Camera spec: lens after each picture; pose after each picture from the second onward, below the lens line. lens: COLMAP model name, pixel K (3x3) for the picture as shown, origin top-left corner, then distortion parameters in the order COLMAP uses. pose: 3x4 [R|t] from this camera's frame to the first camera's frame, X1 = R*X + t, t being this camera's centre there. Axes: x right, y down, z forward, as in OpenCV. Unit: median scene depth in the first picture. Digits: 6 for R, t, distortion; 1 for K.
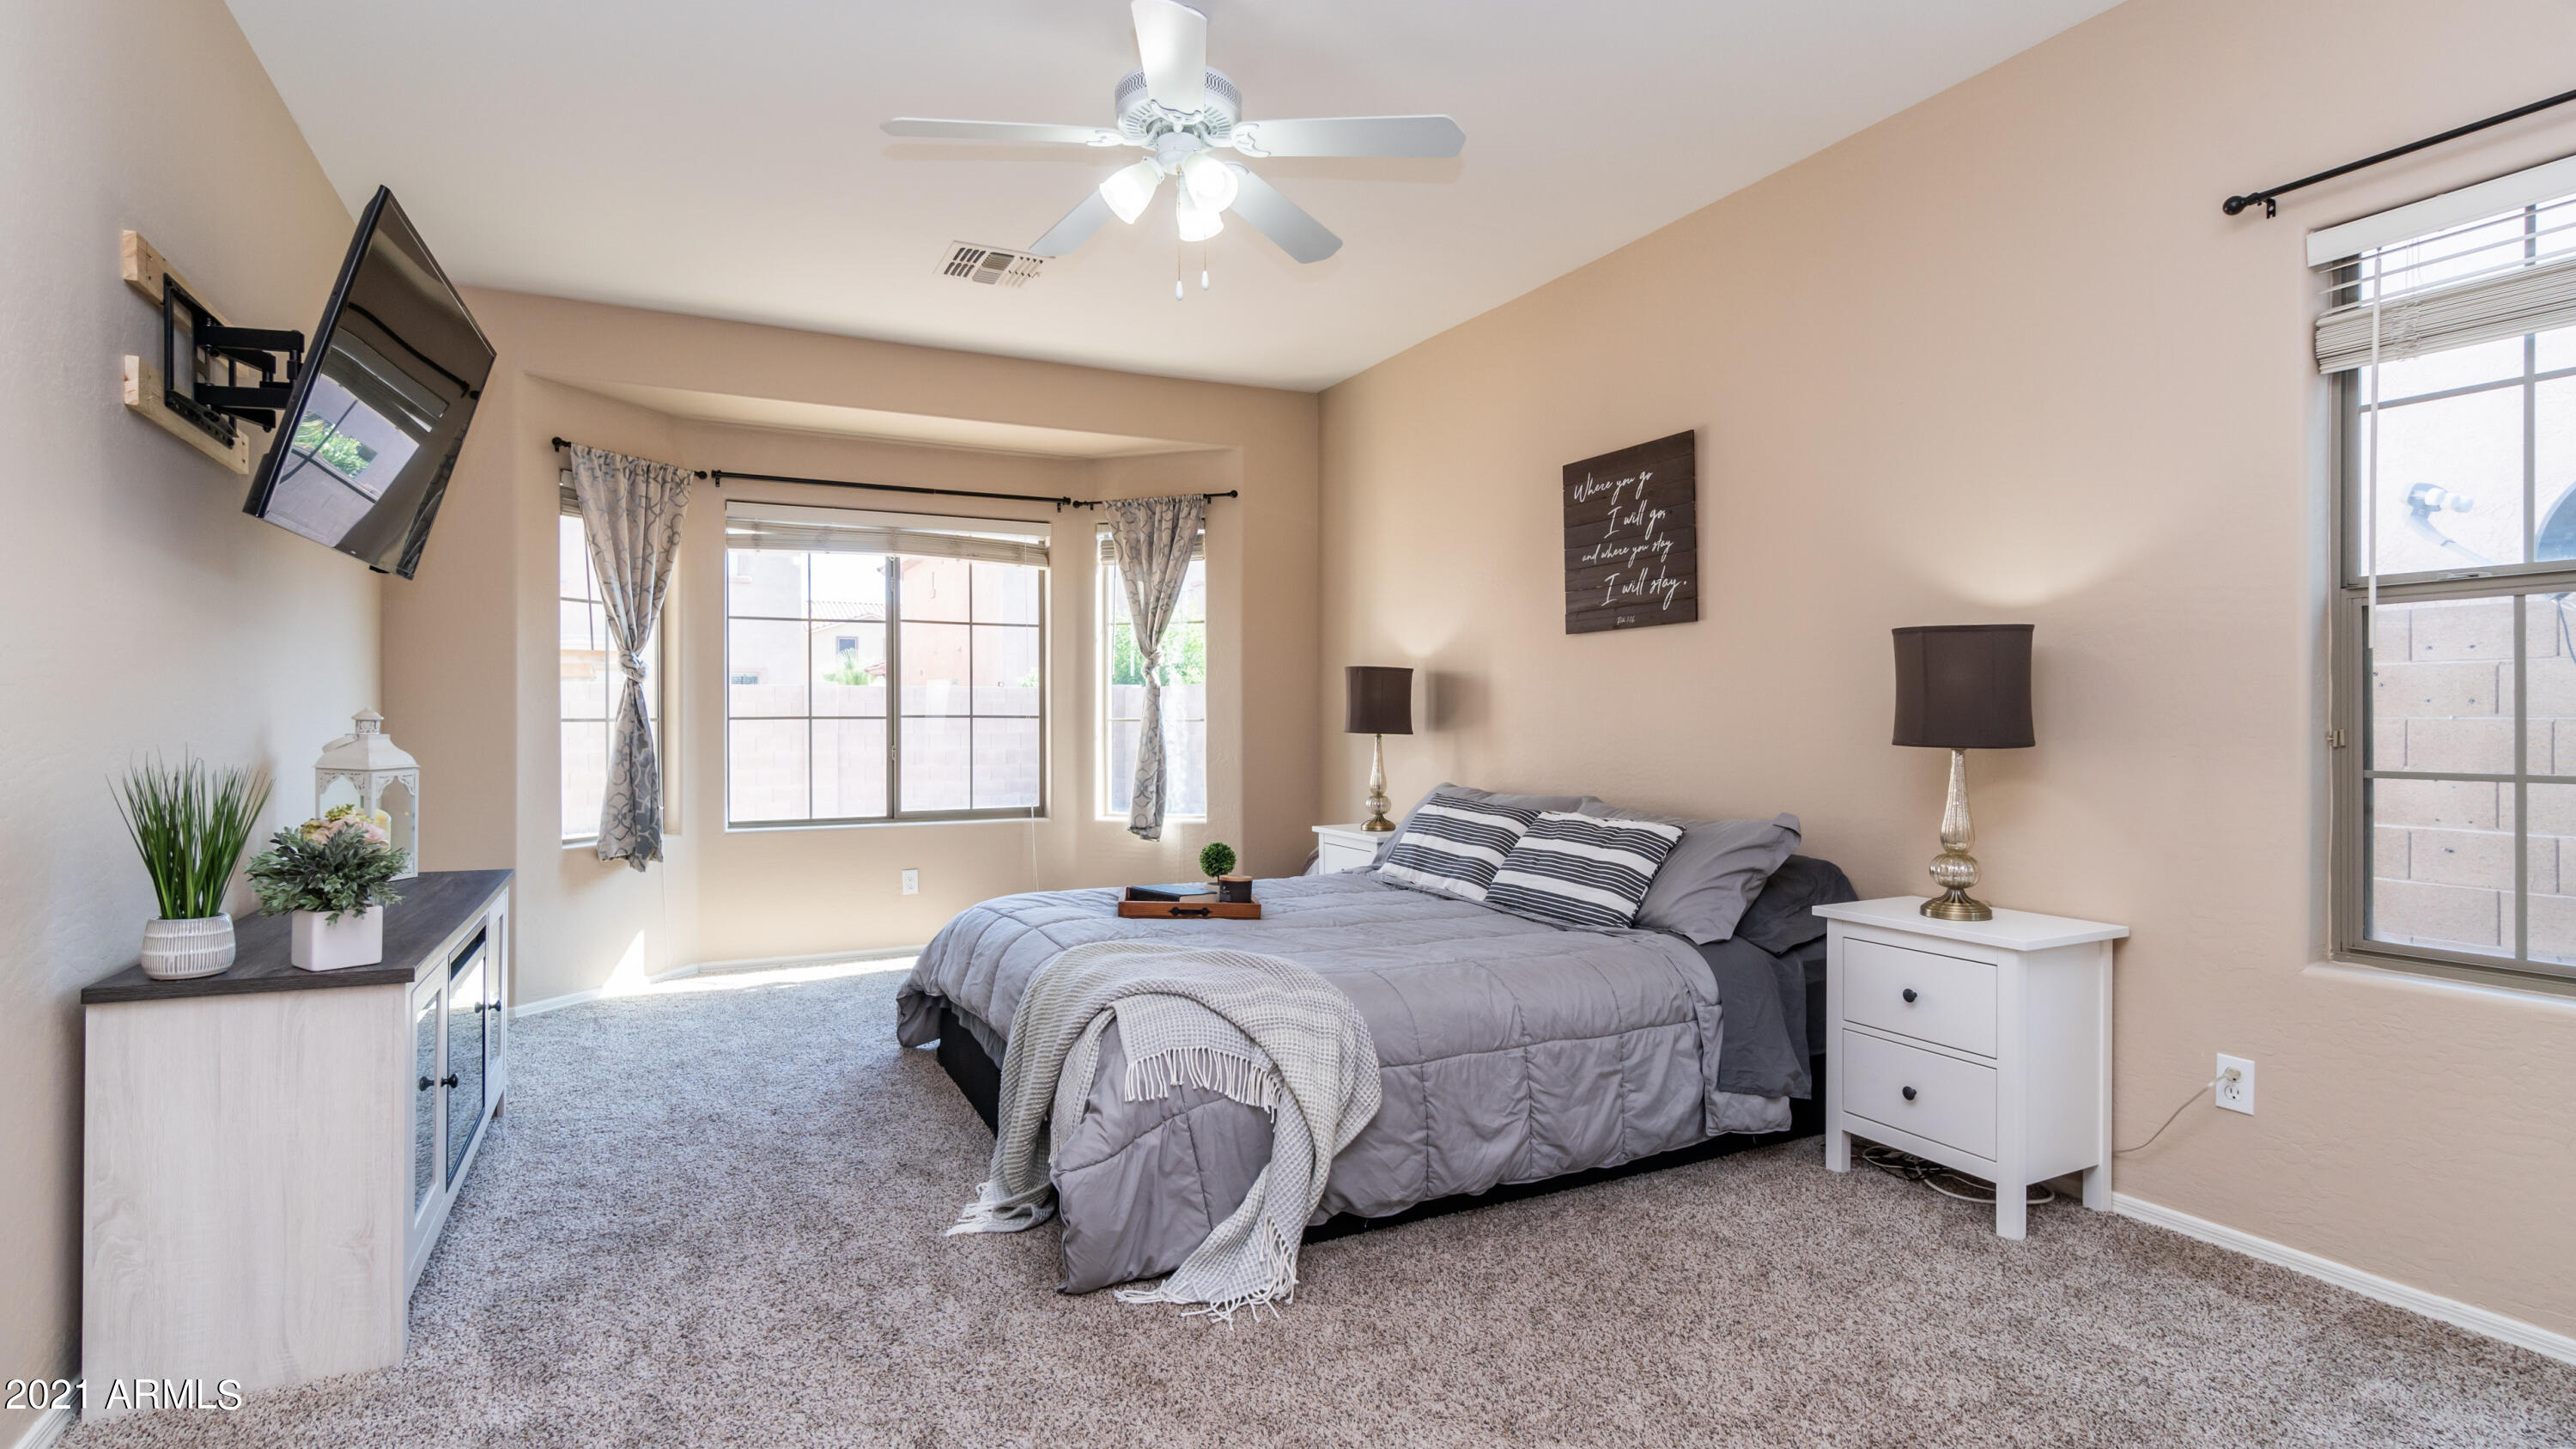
lens RADIAL K [[1205.7, 0, 1296.6], [0, 1205.7, 727.0], [0, 0, 1]] dist [-0.002225, 0.000923]
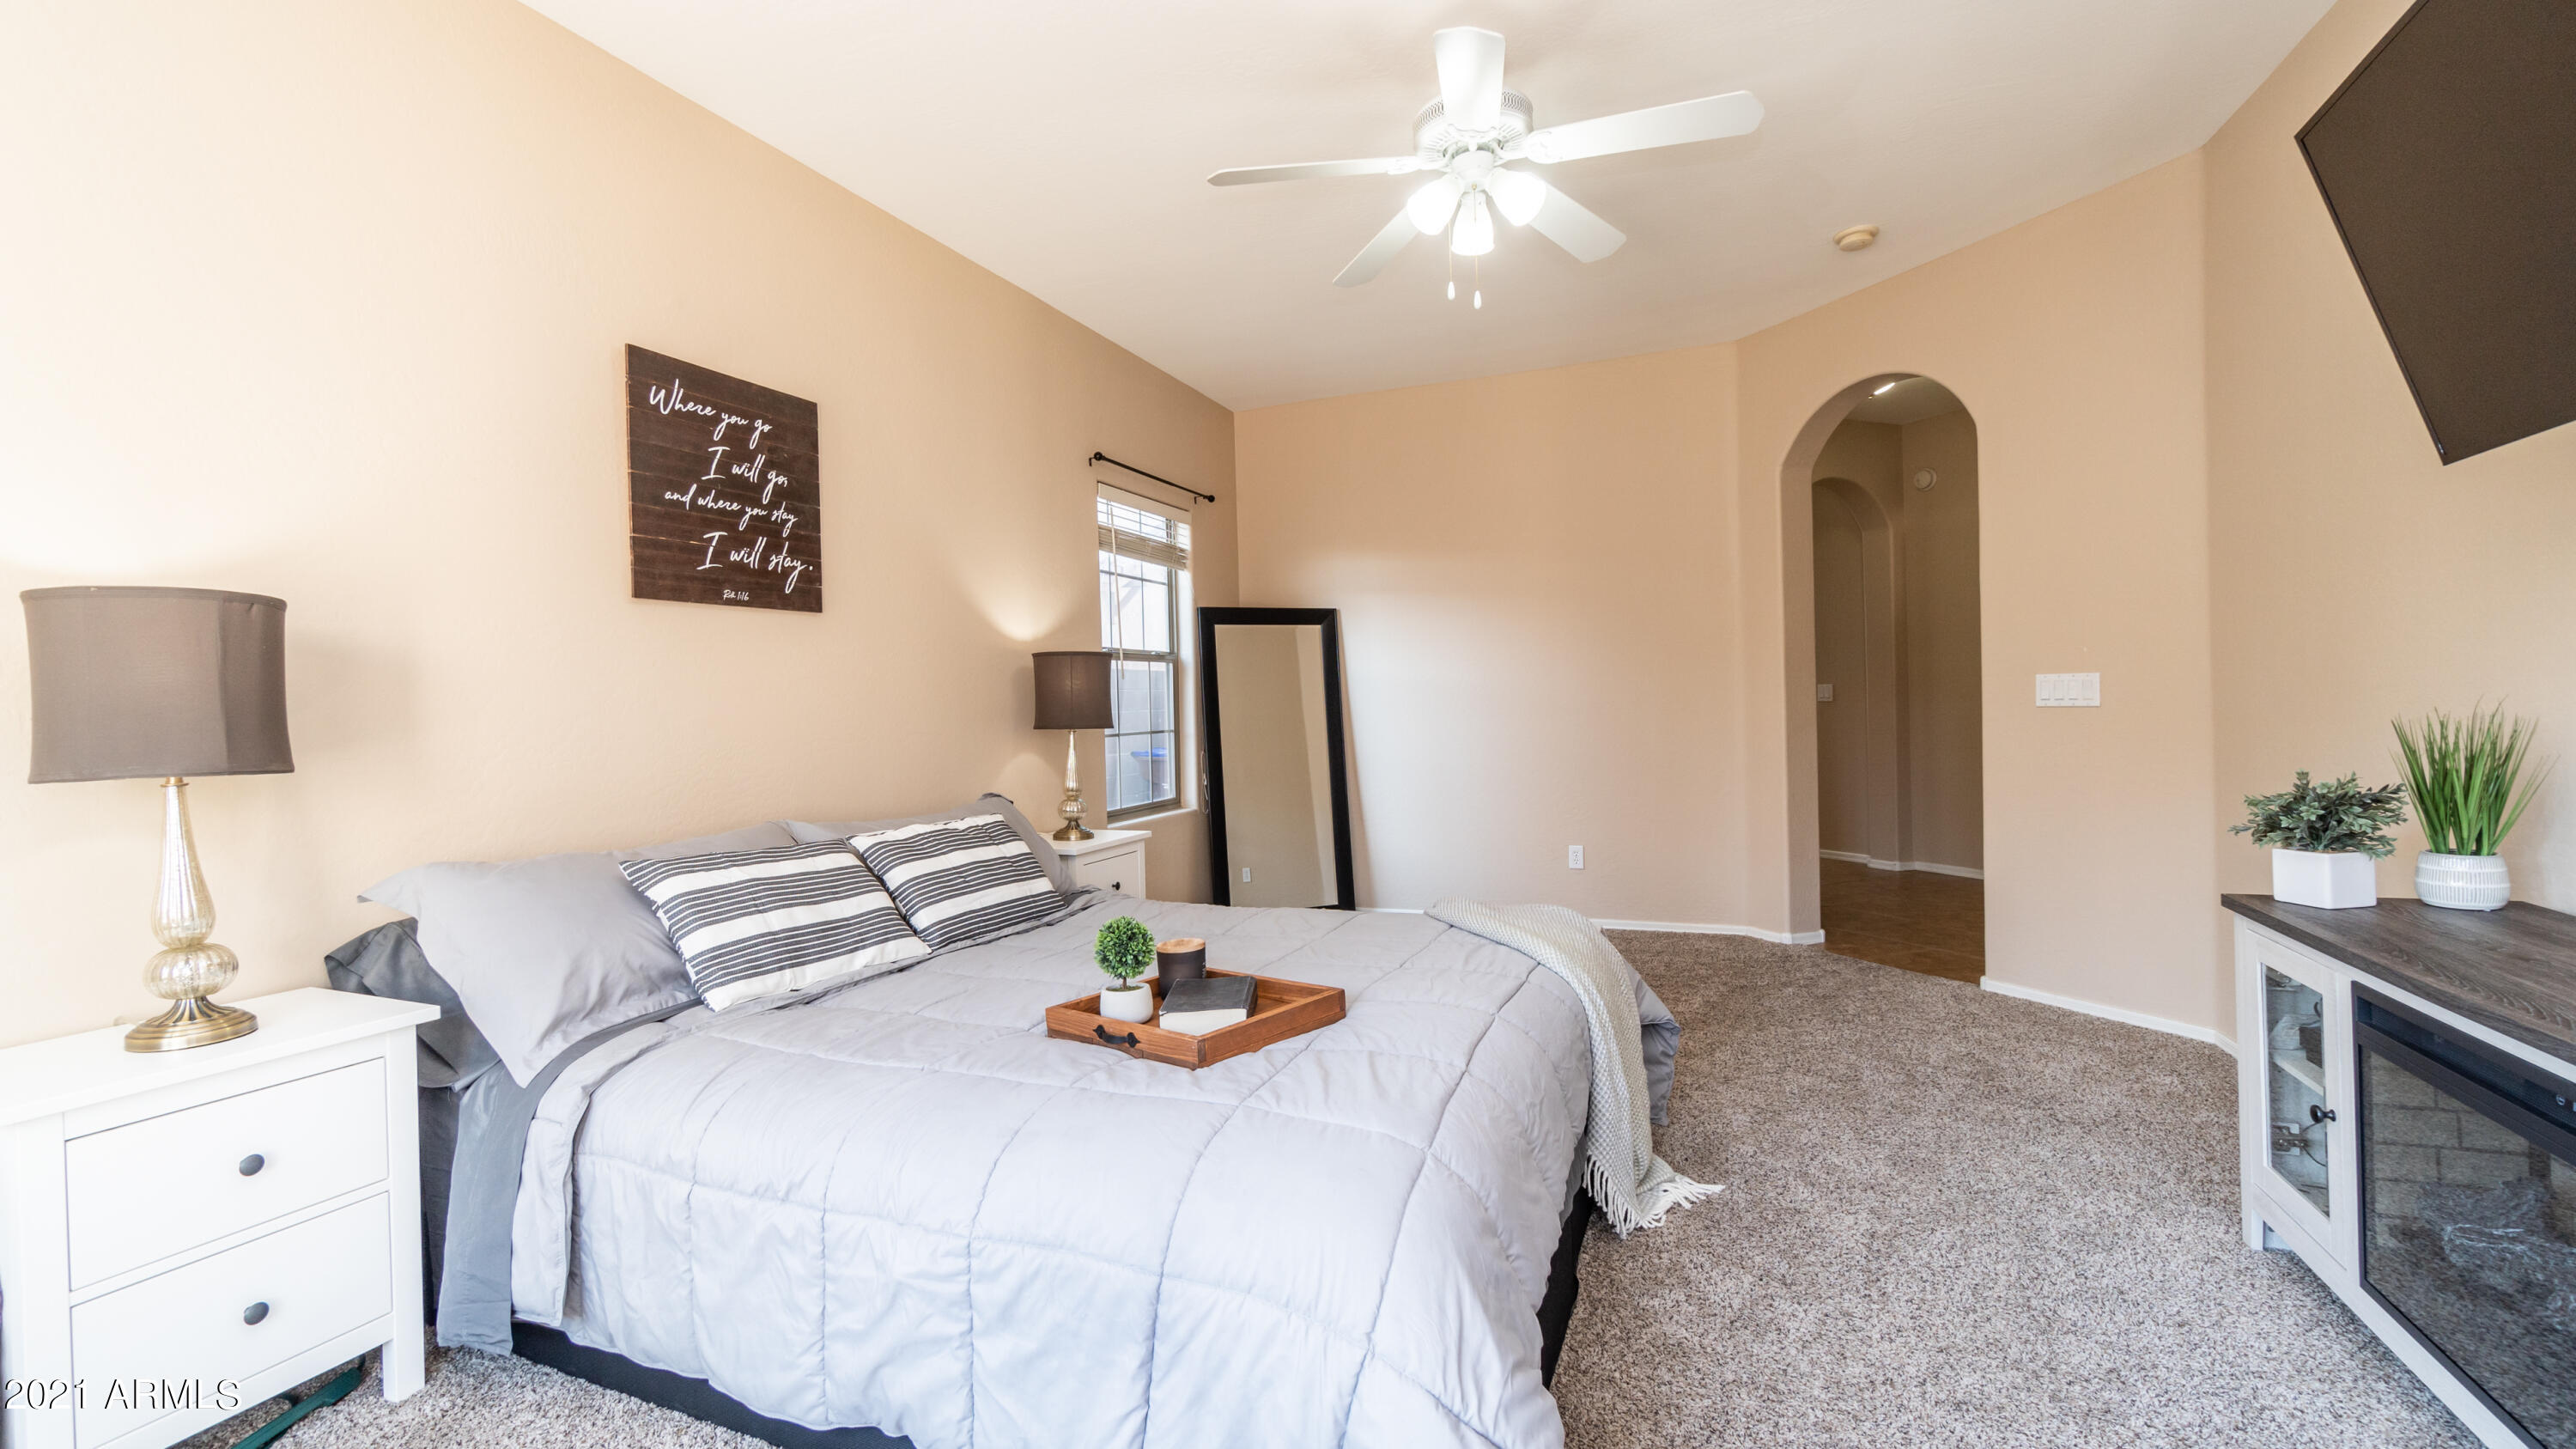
lens RADIAL K [[1113.7, 0, 1294.3], [0, 1113.7, 695.6], [0, 0, 1]] dist [-0.002423, -0.002365]
pose [[-0.660279, 0.009065, 0.750966, -0.508799], [0.017832, 0.999834, 0.003609, -0.019042], [-0.750809, 0.015774, -0.660331, 1.200488]]
